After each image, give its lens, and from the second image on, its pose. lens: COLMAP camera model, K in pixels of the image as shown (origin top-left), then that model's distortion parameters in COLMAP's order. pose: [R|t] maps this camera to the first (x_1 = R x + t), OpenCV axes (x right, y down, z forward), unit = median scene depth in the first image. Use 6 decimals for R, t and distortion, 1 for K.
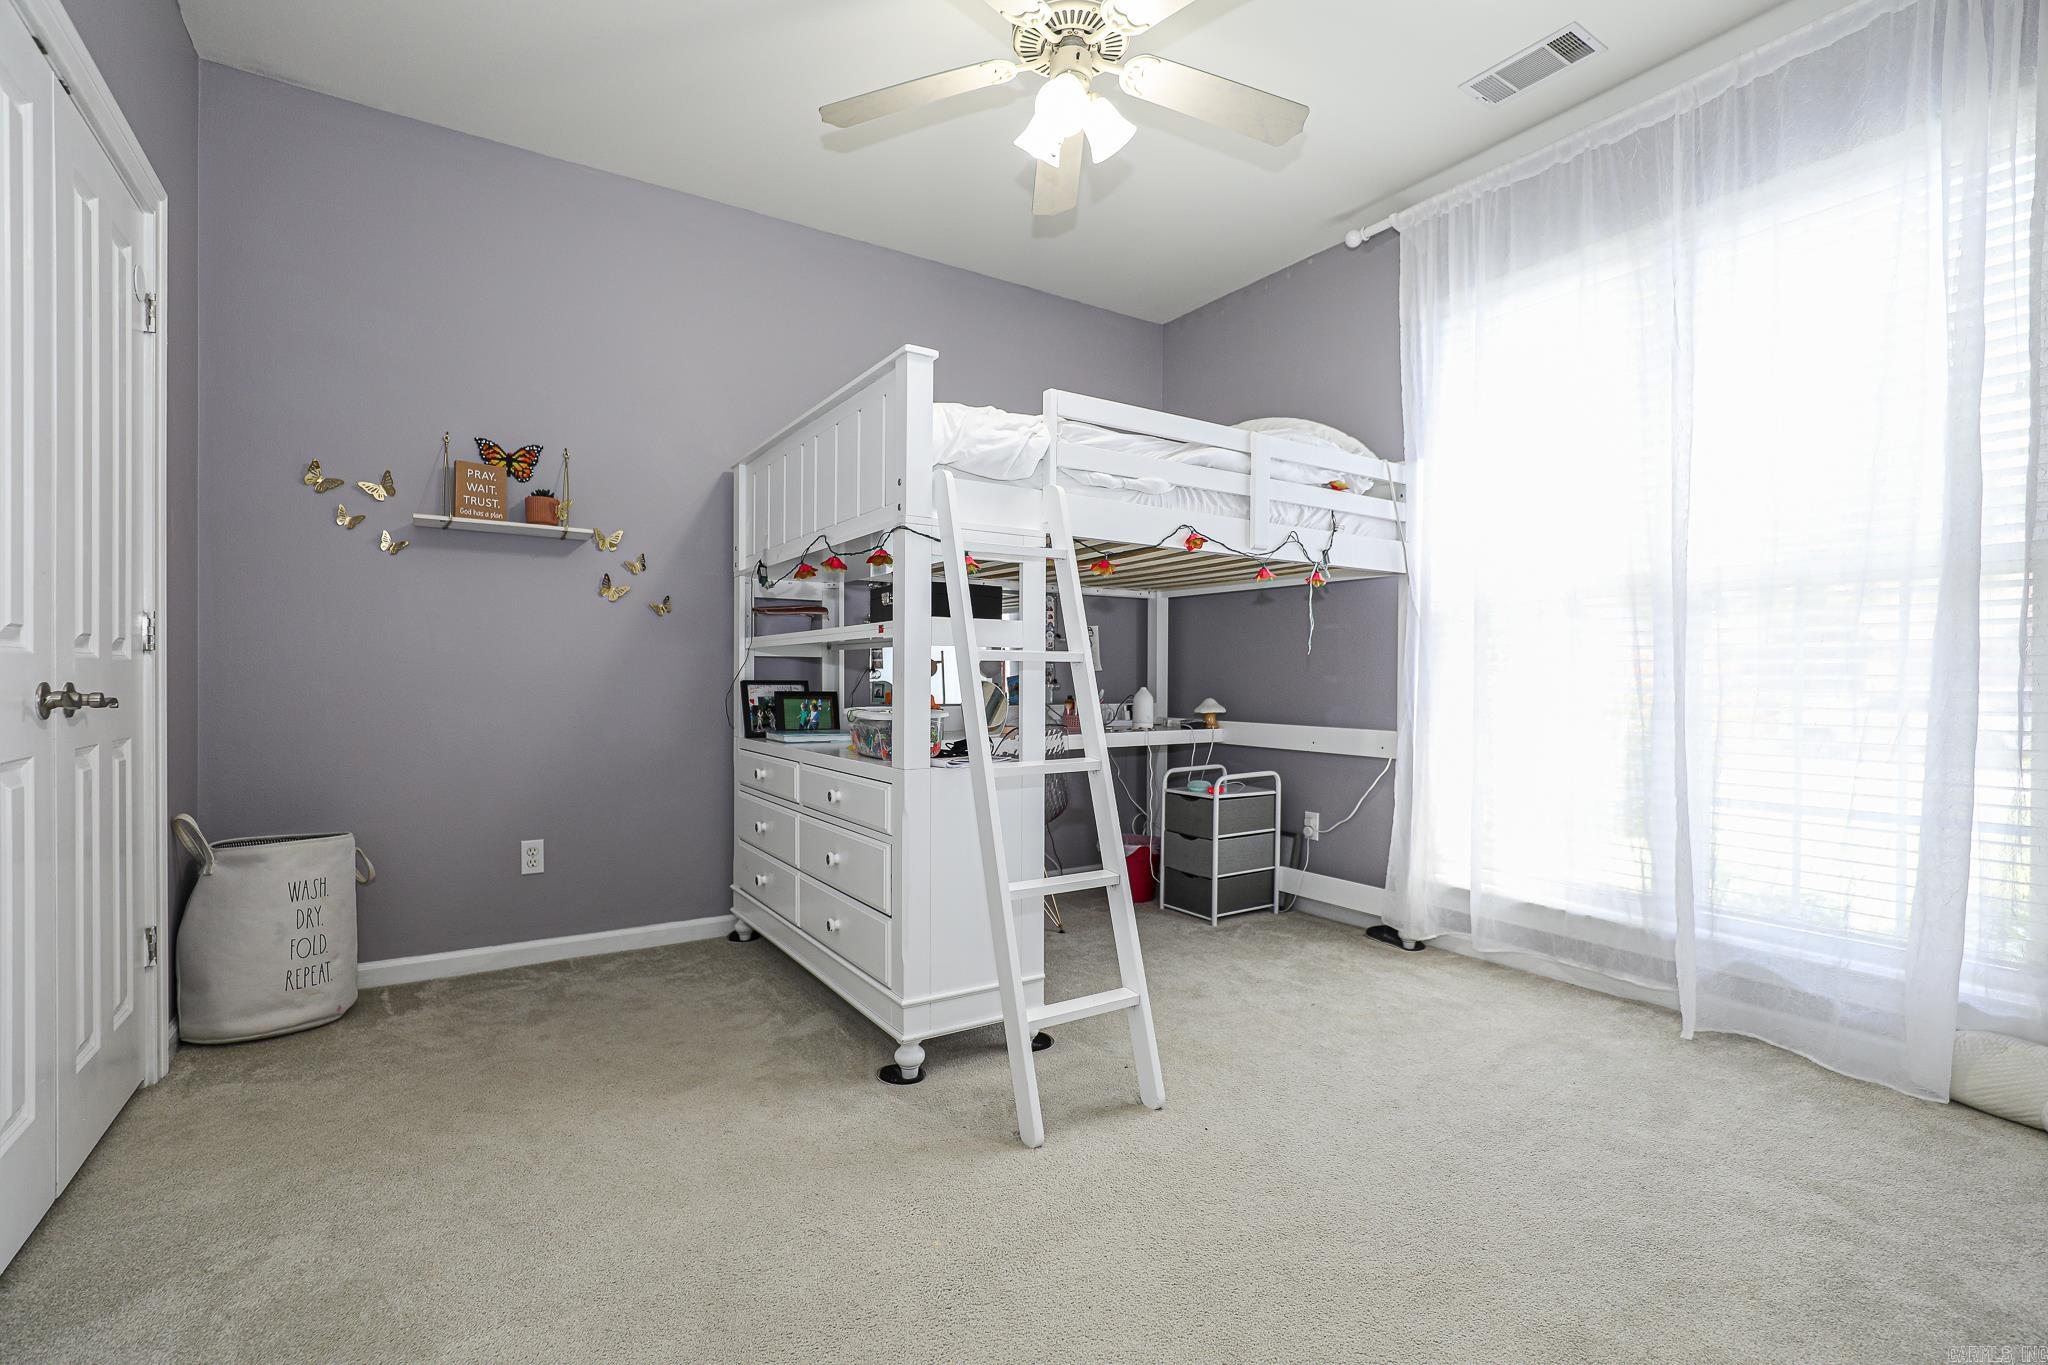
lens RADIAL K [[931.0, 0, 1025.5], [0, 931.0, 681.3], [0, 0, 1]] dist [-0.021512, 0.002005]
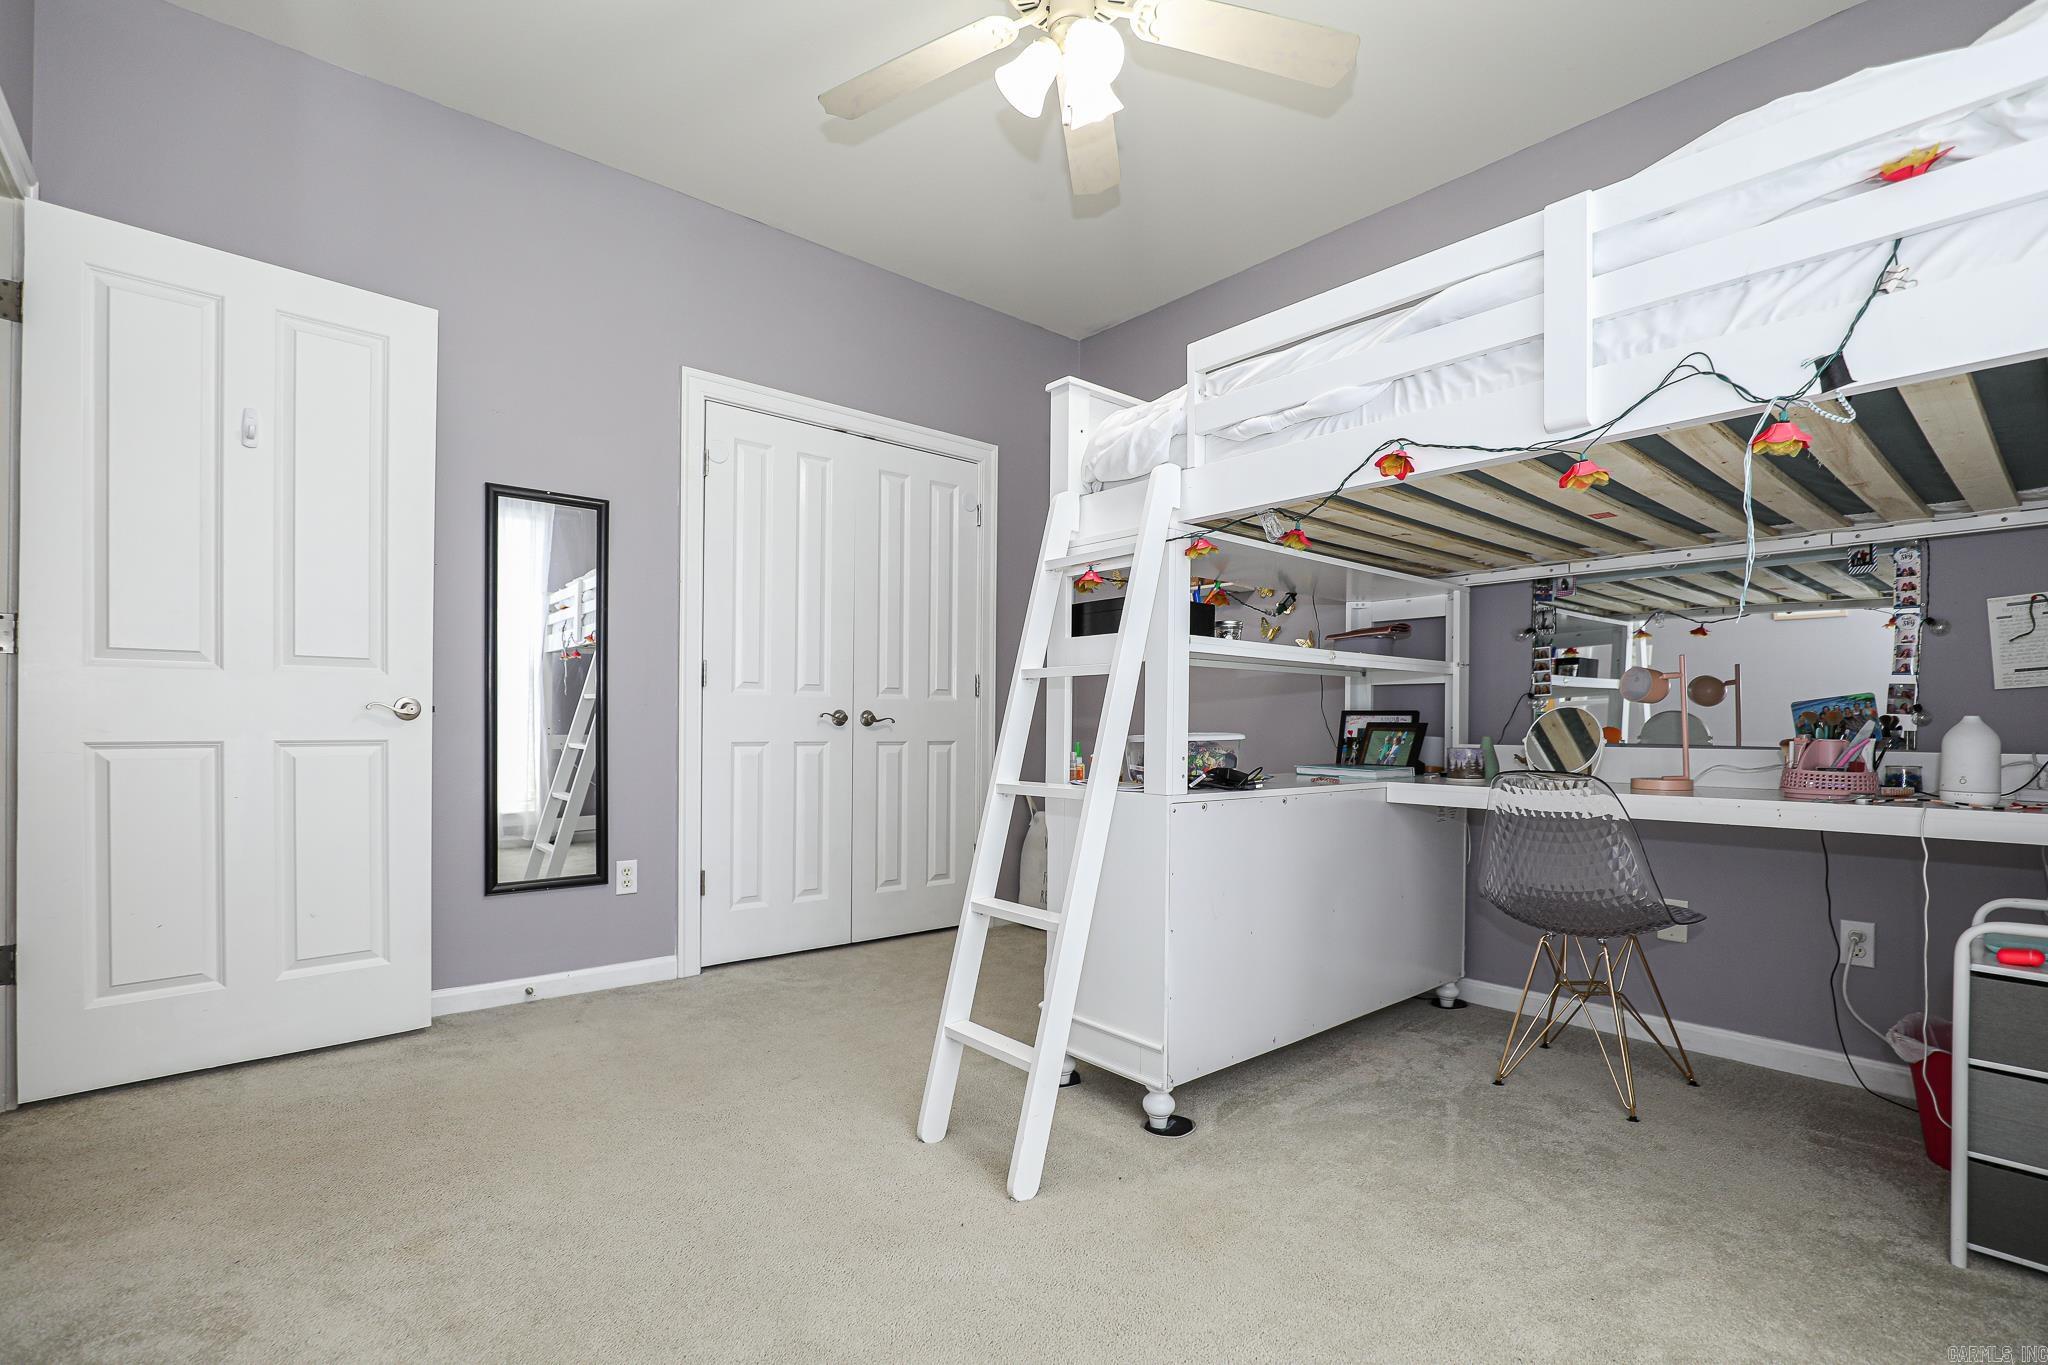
lens RADIAL K [[931.0, 0, 1032.2], [0, 931.0, 732.4], [0, 0, 1]] dist [-0.021512, 0.002005]
pose [[0.132881, 0.006313, -0.991112, 0.639541], [-0.009338, 0.999943, 0.005118, 0.020378], [0.991088, 0.008575, 0.132933, 0.585856]]
